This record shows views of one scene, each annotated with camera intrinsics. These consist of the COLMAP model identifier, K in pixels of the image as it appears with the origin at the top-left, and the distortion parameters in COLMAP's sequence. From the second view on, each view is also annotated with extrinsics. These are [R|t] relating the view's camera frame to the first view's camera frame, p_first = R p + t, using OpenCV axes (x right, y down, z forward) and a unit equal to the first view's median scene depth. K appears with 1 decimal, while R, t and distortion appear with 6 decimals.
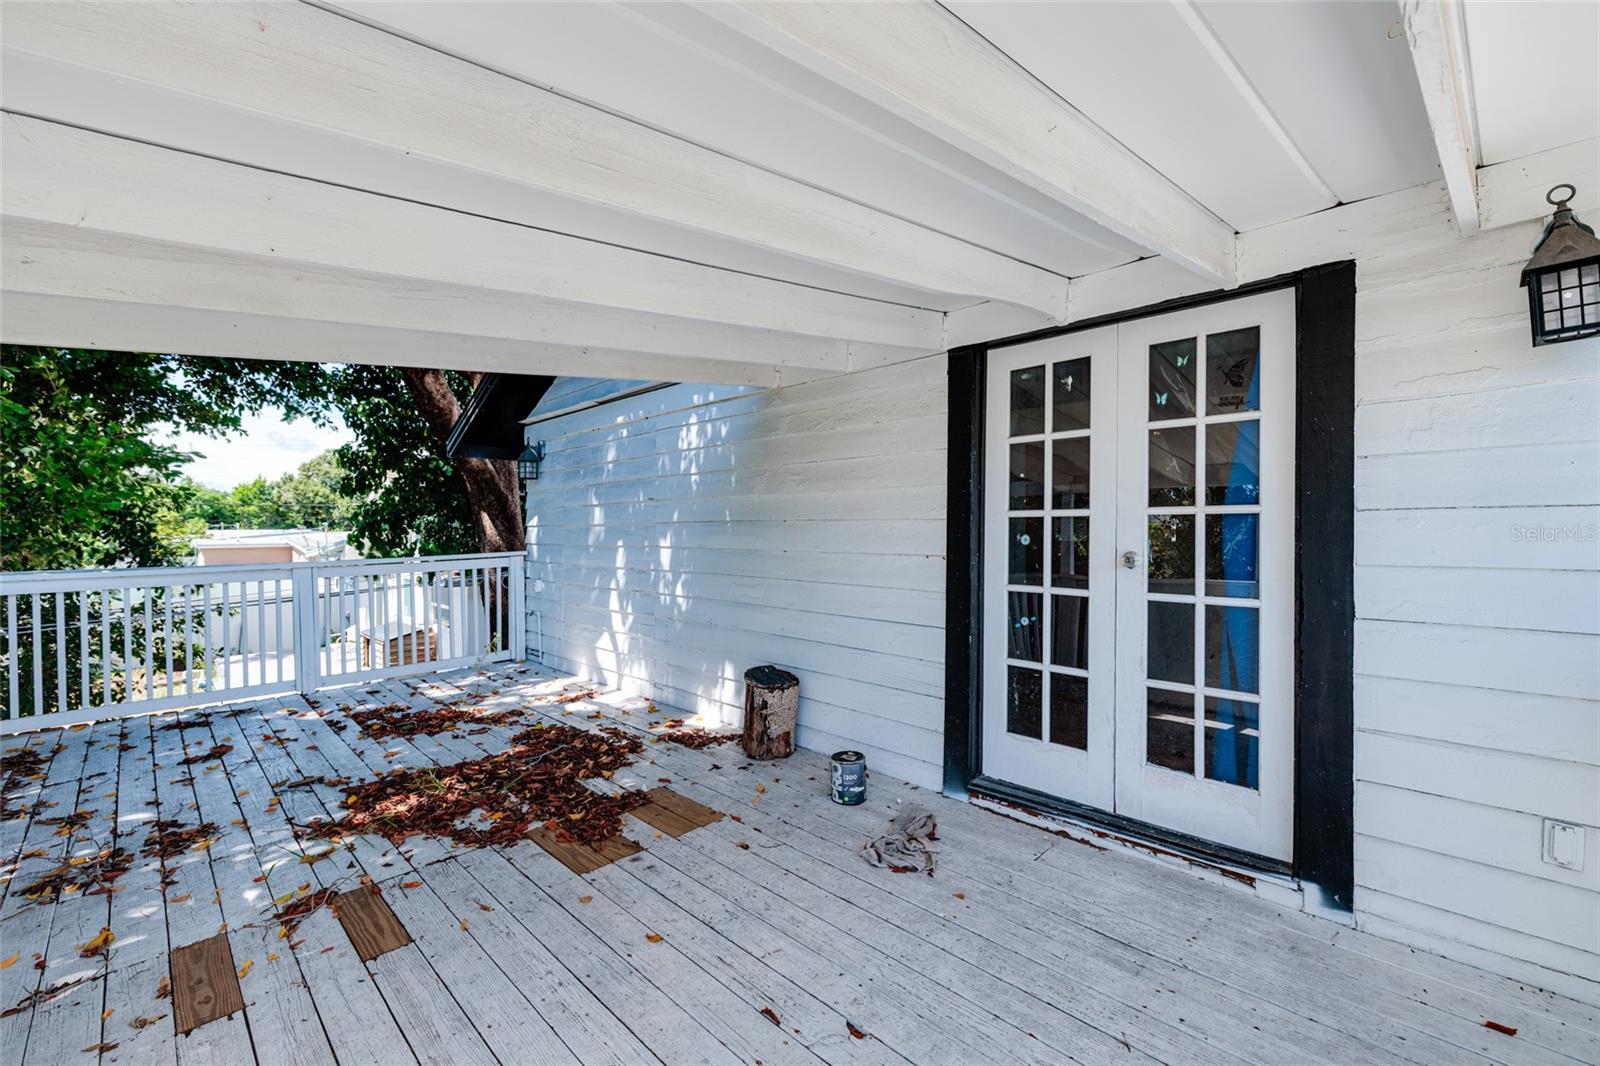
lens RADIAL K [[696.8, 0, 807.9], [0, 696.8, 536.9], [0, 0, 1]] dist [0.006064, 0.000153]
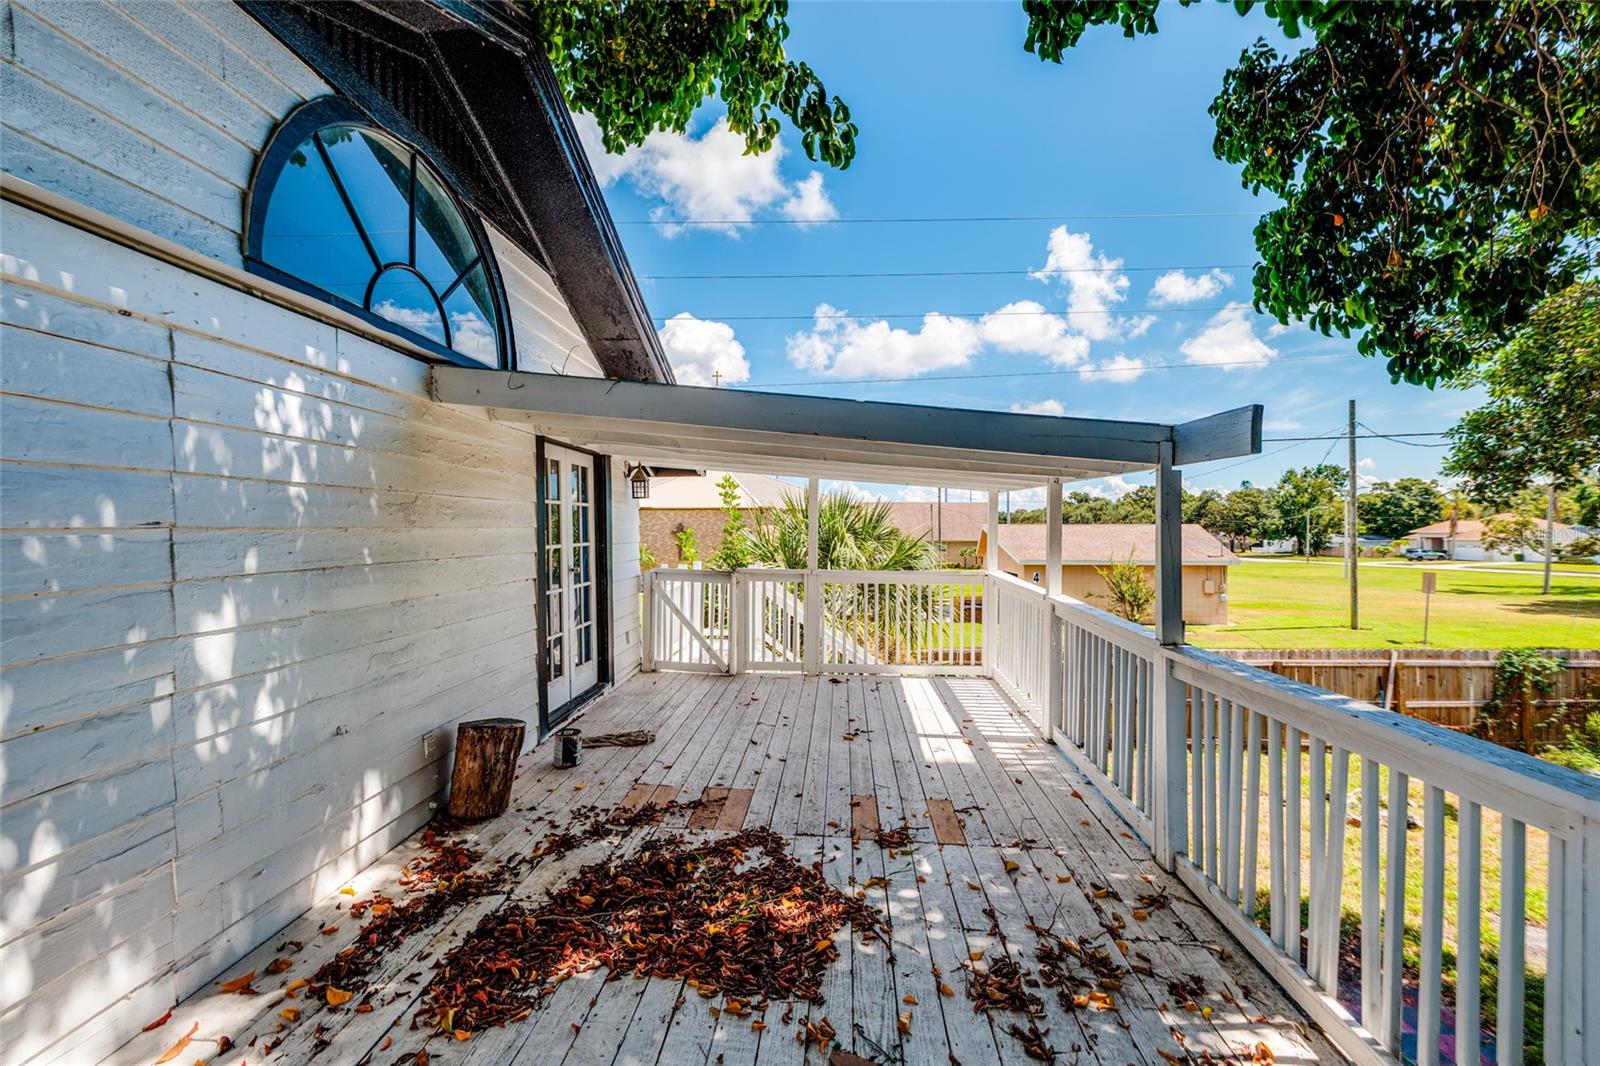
lens RADIAL K [[696.8, 0, 801.8], [0, 696.8, 533.5], [0, 0, 1]] dist [0.006064, 0.000153]
pose [[-0.677497, -0.006013, 0.735501, -0.872424], [0.007521, 0.999858, 0.015103, -0.057966], [-0.735487, 0.015764, -0.677355, 1.119084]]
